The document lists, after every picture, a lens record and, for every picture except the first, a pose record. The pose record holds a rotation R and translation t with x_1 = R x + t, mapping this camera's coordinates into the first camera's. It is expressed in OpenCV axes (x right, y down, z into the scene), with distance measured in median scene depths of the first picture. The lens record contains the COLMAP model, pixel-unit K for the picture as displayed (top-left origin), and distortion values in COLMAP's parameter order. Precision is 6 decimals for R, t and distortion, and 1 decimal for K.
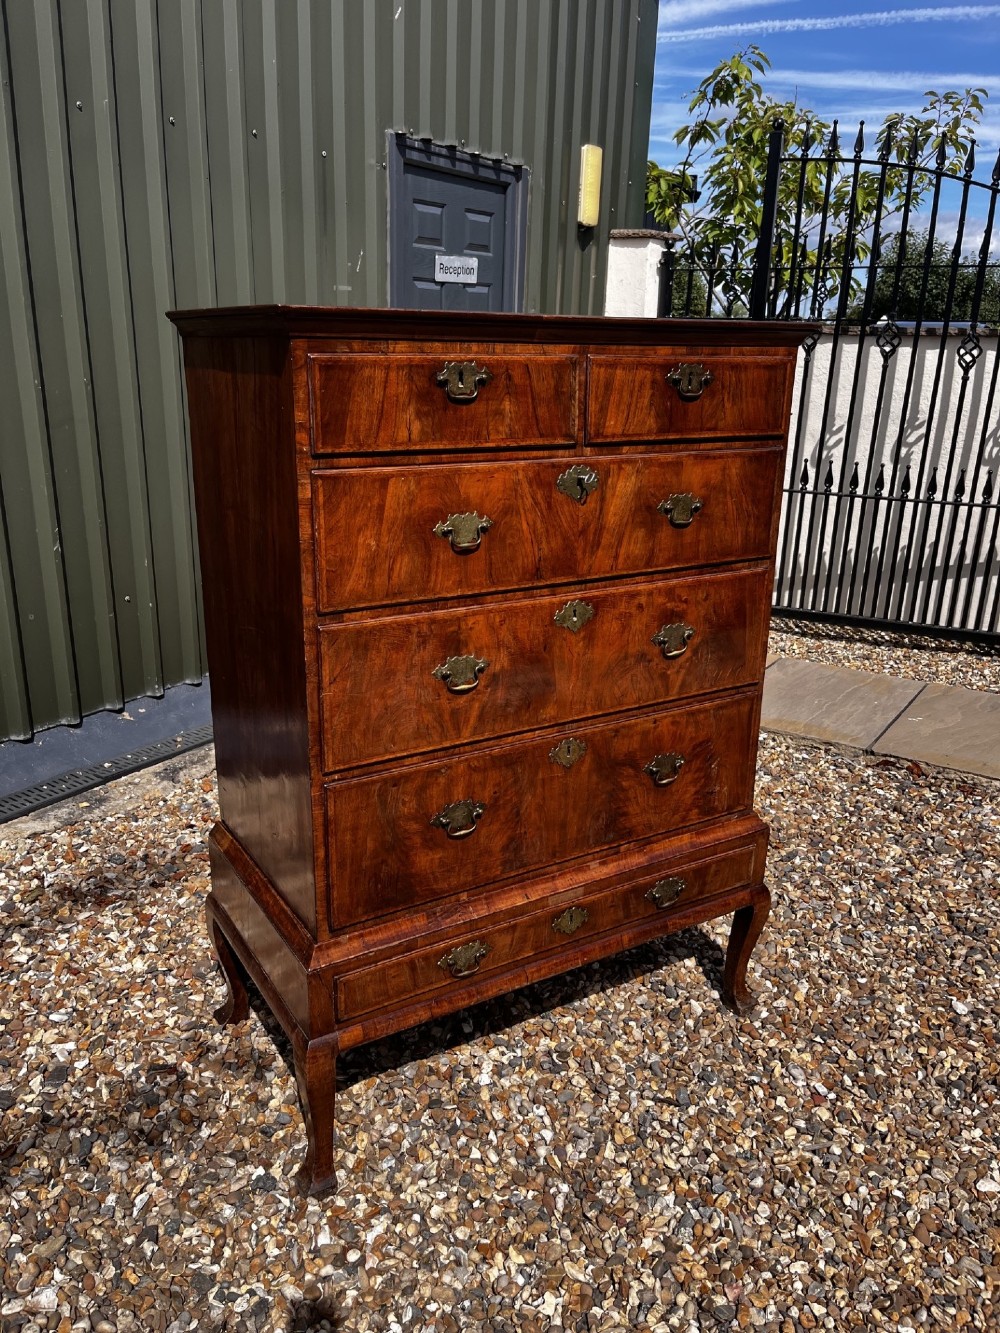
lens RADIAL K [[1019.9, 0, 498.8], [0, 1019.9, 685.2], [0, 0, 1]] dist [0.049540, -0.081013]
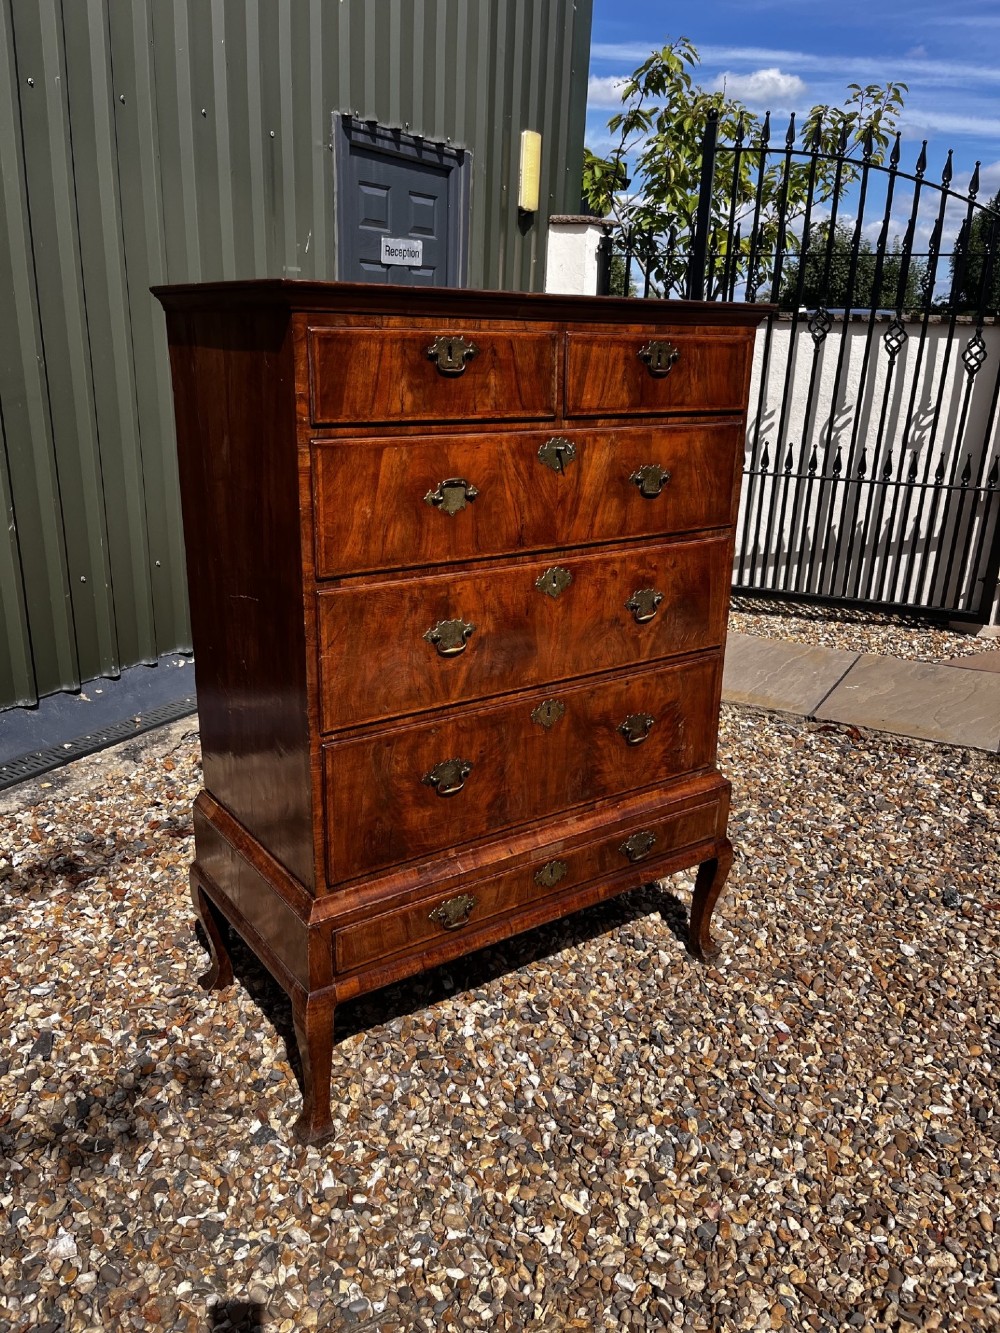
lens RADIAL K [[1019.9, 0, 503.4], [0, 1019.9, 679.2], [0, 0, 1]] dist [0.049540, -0.081013]
pose [[0.997256, -0.017398, 0.071958, -0.048450], [0.016888, 0.999828, 0.007688, 0.020540], [-0.072079, -0.006452, 0.997378, -0.038730]]
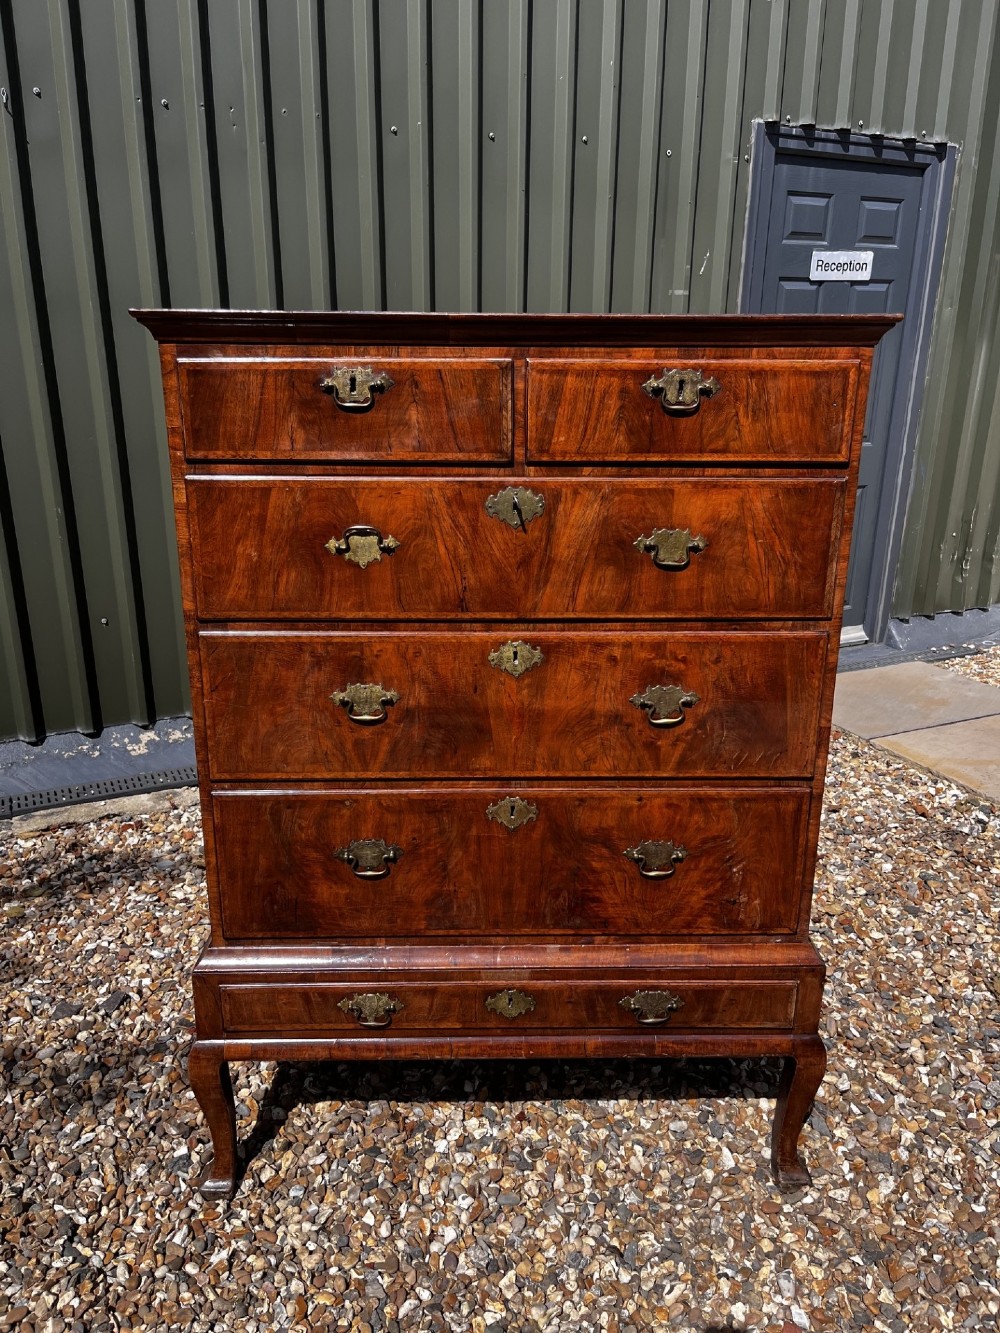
lens RADIAL K [[1019.9, 0, 503.6], [0, 1019.9, 679.9], [0, 0, 1]] dist [0.049540, -0.081013]
pose [[0.862414, 0.145842, -0.484739, 0.429803], [-0.151738, 0.988043, 0.027309, -0.063409], [0.482926, 0.050001, 0.874232, 0.208343]]
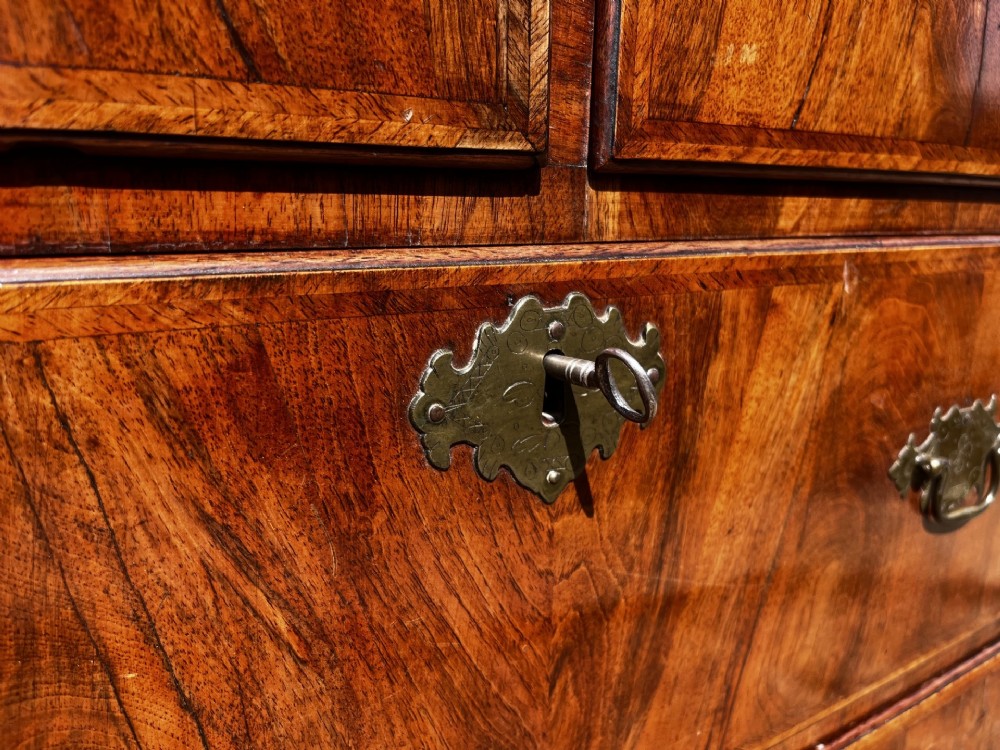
lens RADIAL K [[765.1, 0, 490.7], [0, 765.1, 369.5], [0, 0, 1]] dist [0.049540, -0.081013]
pose [[0.999879, 0.014907, -0.004360, 0.057778], [-0.015181, 0.997299, -0.071867, -0.162979], [0.003277, 0.071925, 0.997405, 0.737680]]
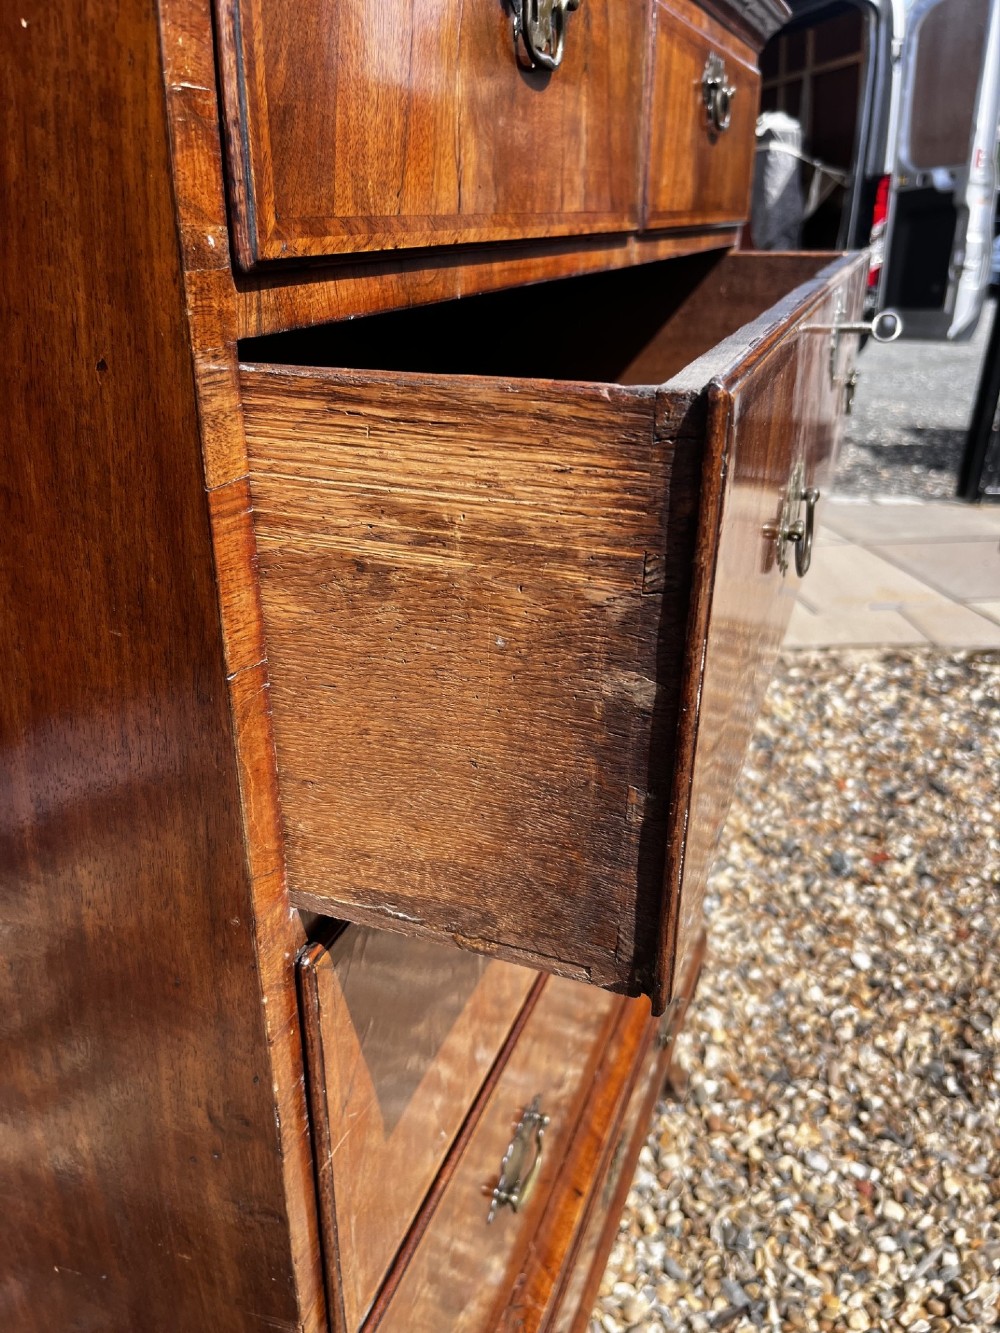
lens RADIAL K [[1019.9, 0, 500.4], [0, 1019.9, 678.9], [0, 0, 1]] dist [0.049540, -0.081013]
pose [[0.795976, -0.260488, 0.546414, -0.197576], [0.192736, 0.964757, 0.179157, -0.124216], [-0.573825, -0.037291, 0.818129, 0.574809]]
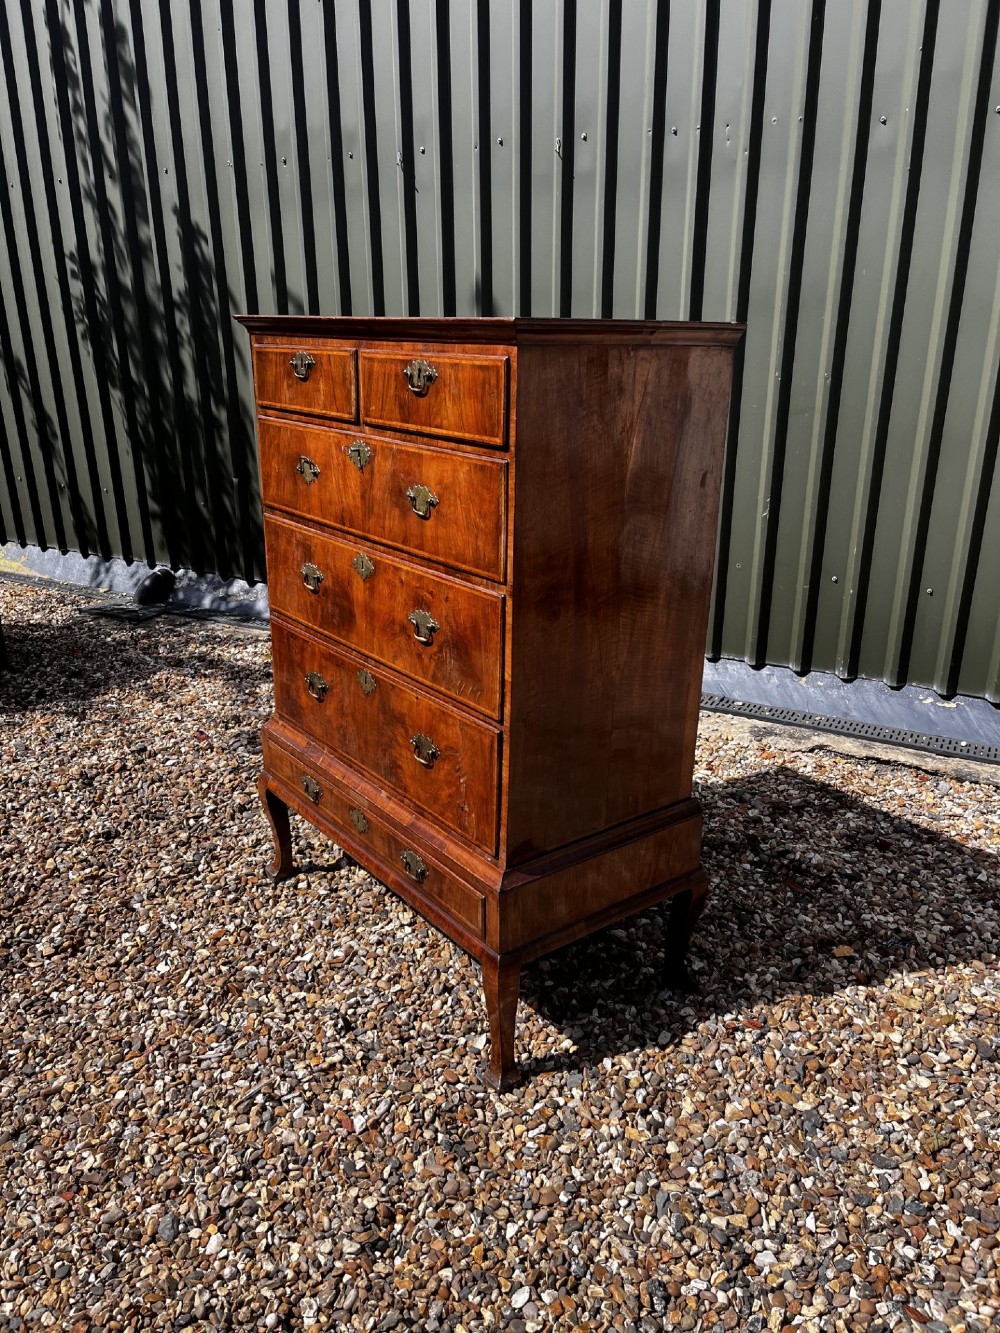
lens RADIAL K [[1019.9, 0, 505.2], [0, 1019.9, 690.9], [0, 0, 1]] dist [0.049540, -0.081013]
pose [[0.099633, 0.326302, -0.940000, 1.114497], [-0.322447, 0.904310, 0.279736, -0.286120], [0.941330, 0.275229, 0.195314, 0.846301]]
